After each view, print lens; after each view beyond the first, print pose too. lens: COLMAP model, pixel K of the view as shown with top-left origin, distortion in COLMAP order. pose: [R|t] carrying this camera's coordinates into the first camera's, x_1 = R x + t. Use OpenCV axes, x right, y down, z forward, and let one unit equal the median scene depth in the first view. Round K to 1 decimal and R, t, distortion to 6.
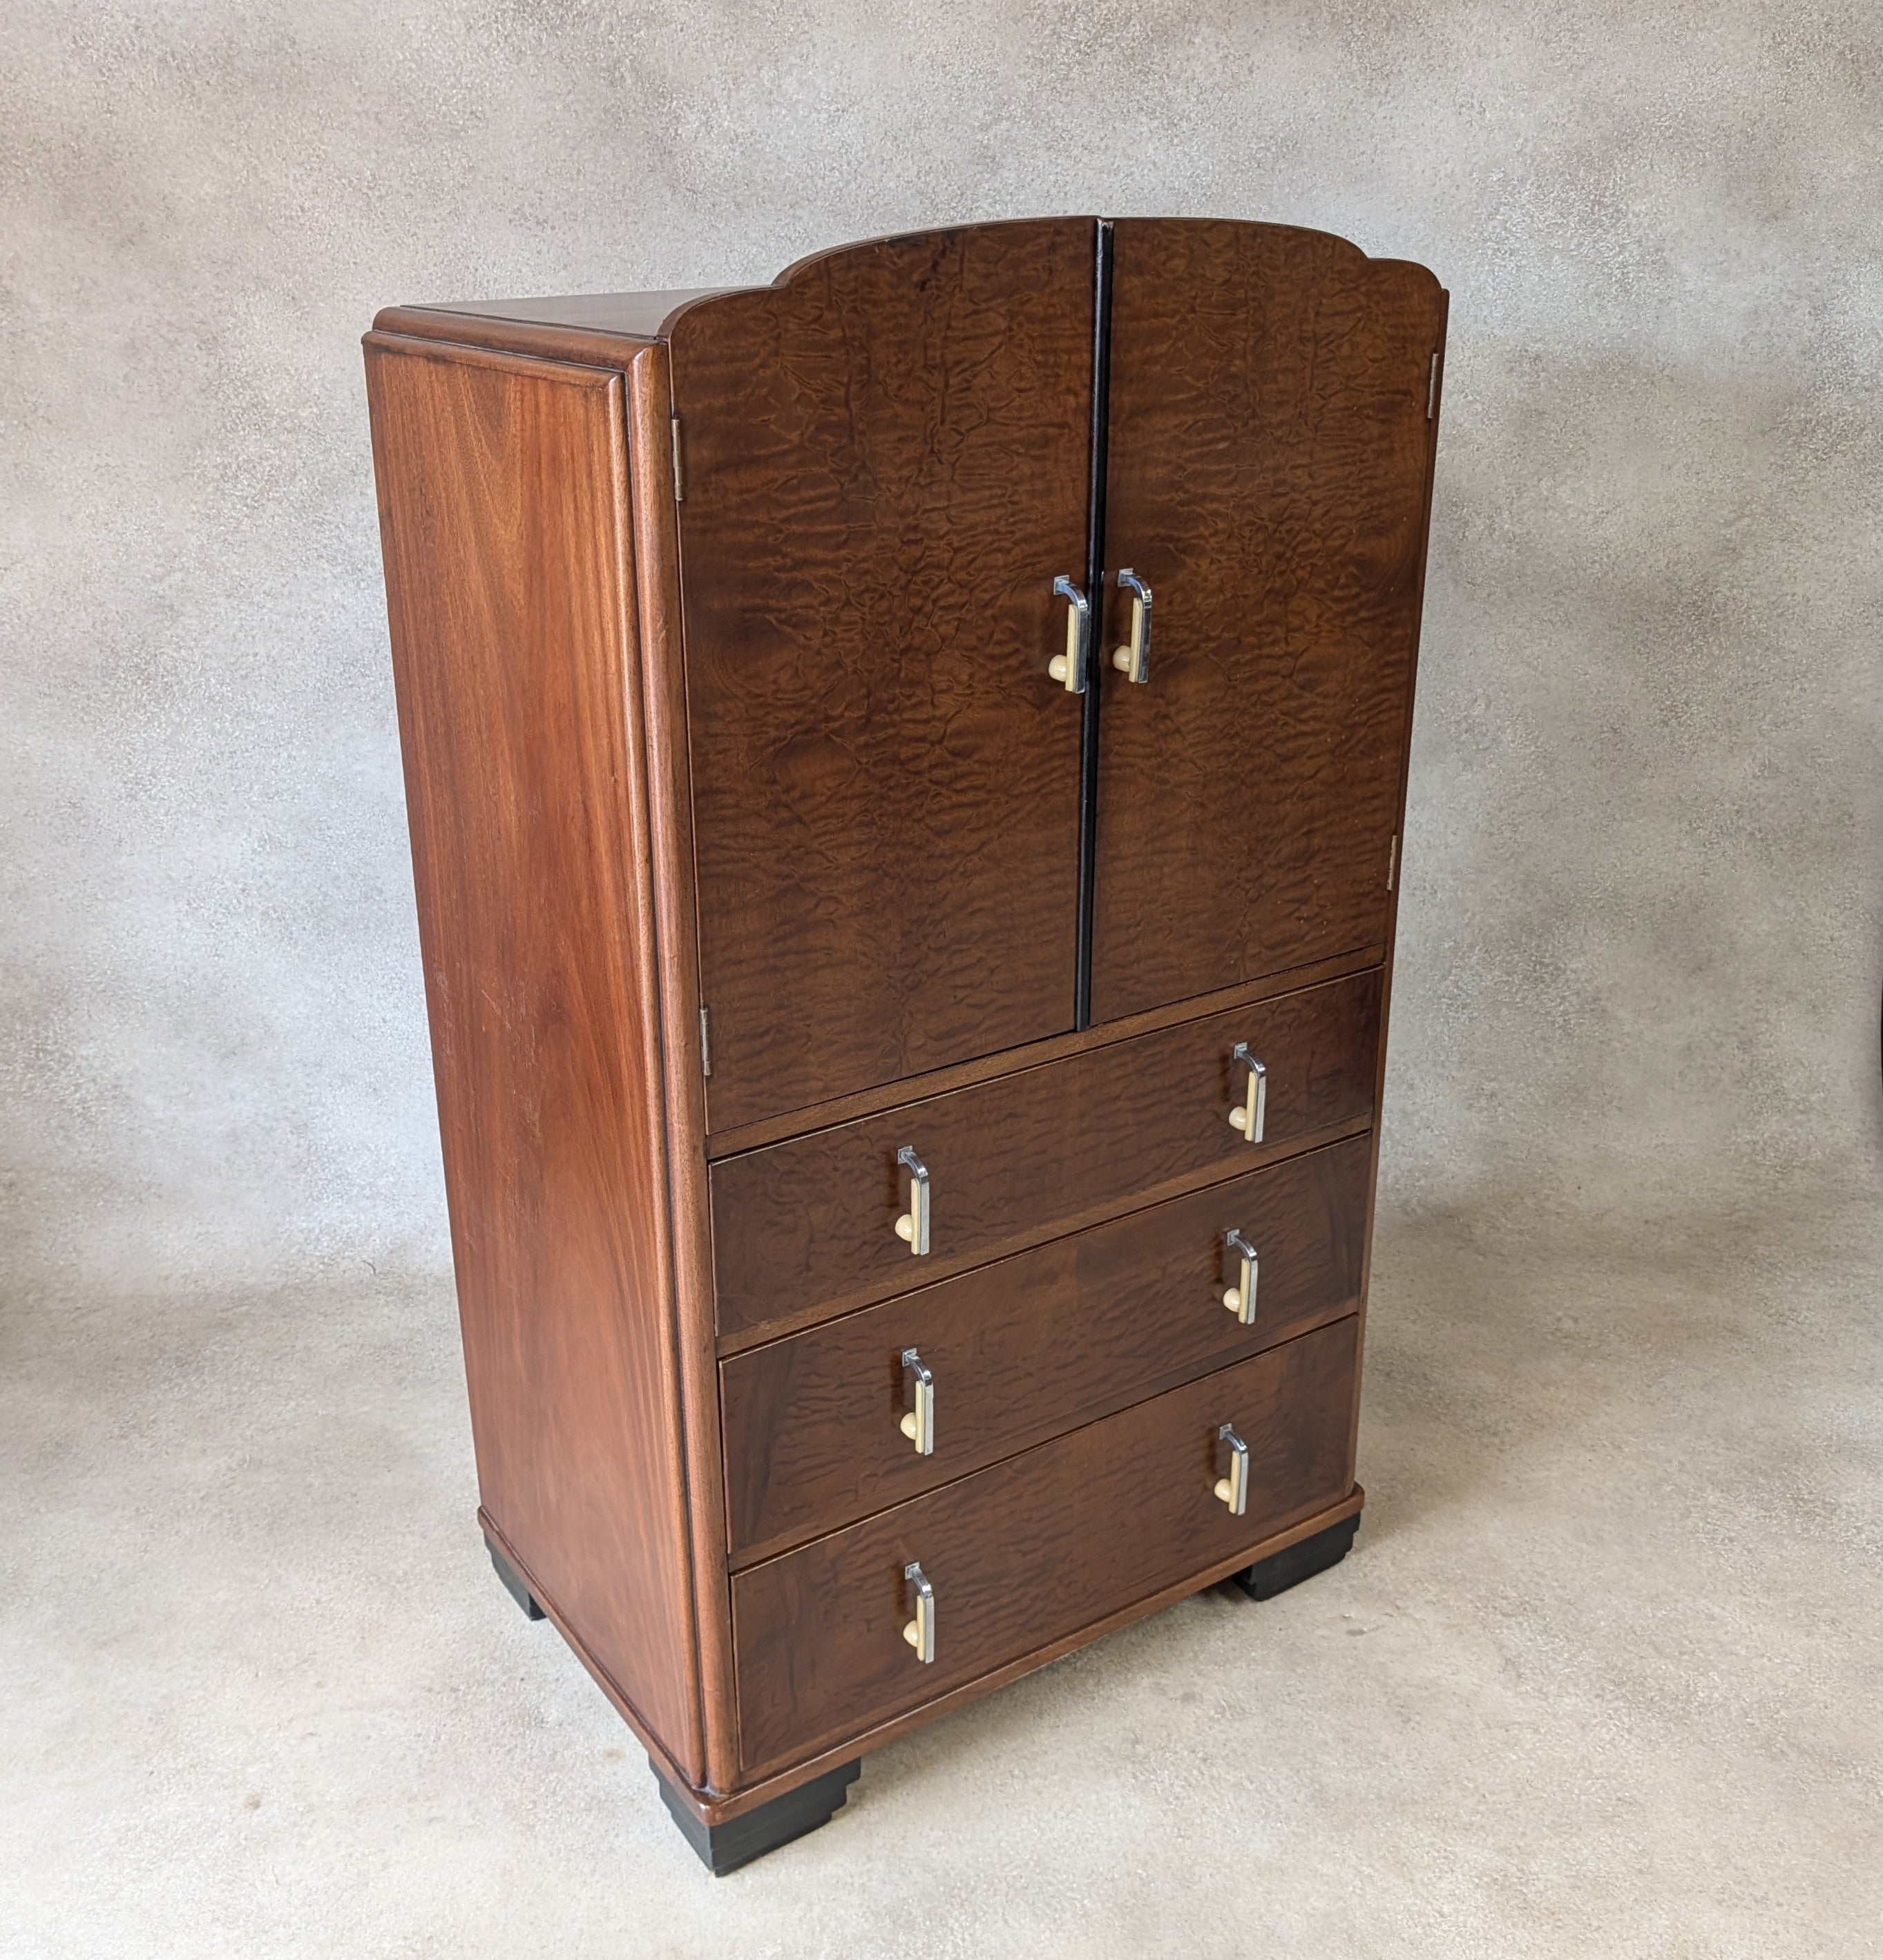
lens RADIAL K [[2088.0, 0, 908.4], [0, 2088.0, 948.6], [0, 0, 1]] dist [0.002658, 0.000000]
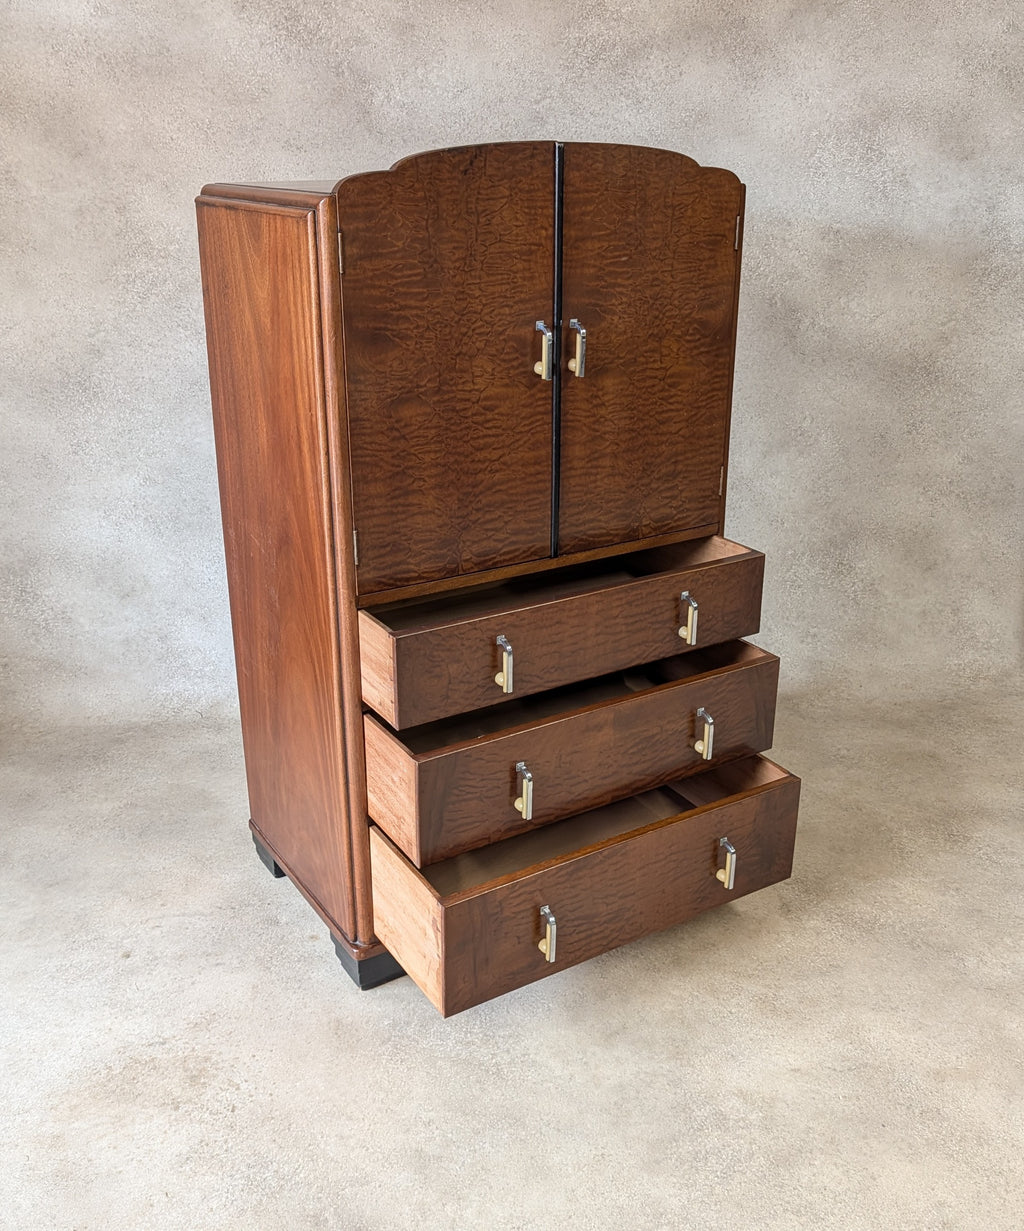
lens RADIAL K [[1277.7, 0, 549.5], [0, 1277.7, 608.1], [0, 0, 1]] dist [0.007620, 0.000000]
pose [[0.999837, 0.017926, -0.002358, 0.081242], [-0.017939, 0.999825, -0.005292, 0.092428], [0.002262, 0.005333, 0.999983, -0.201083]]
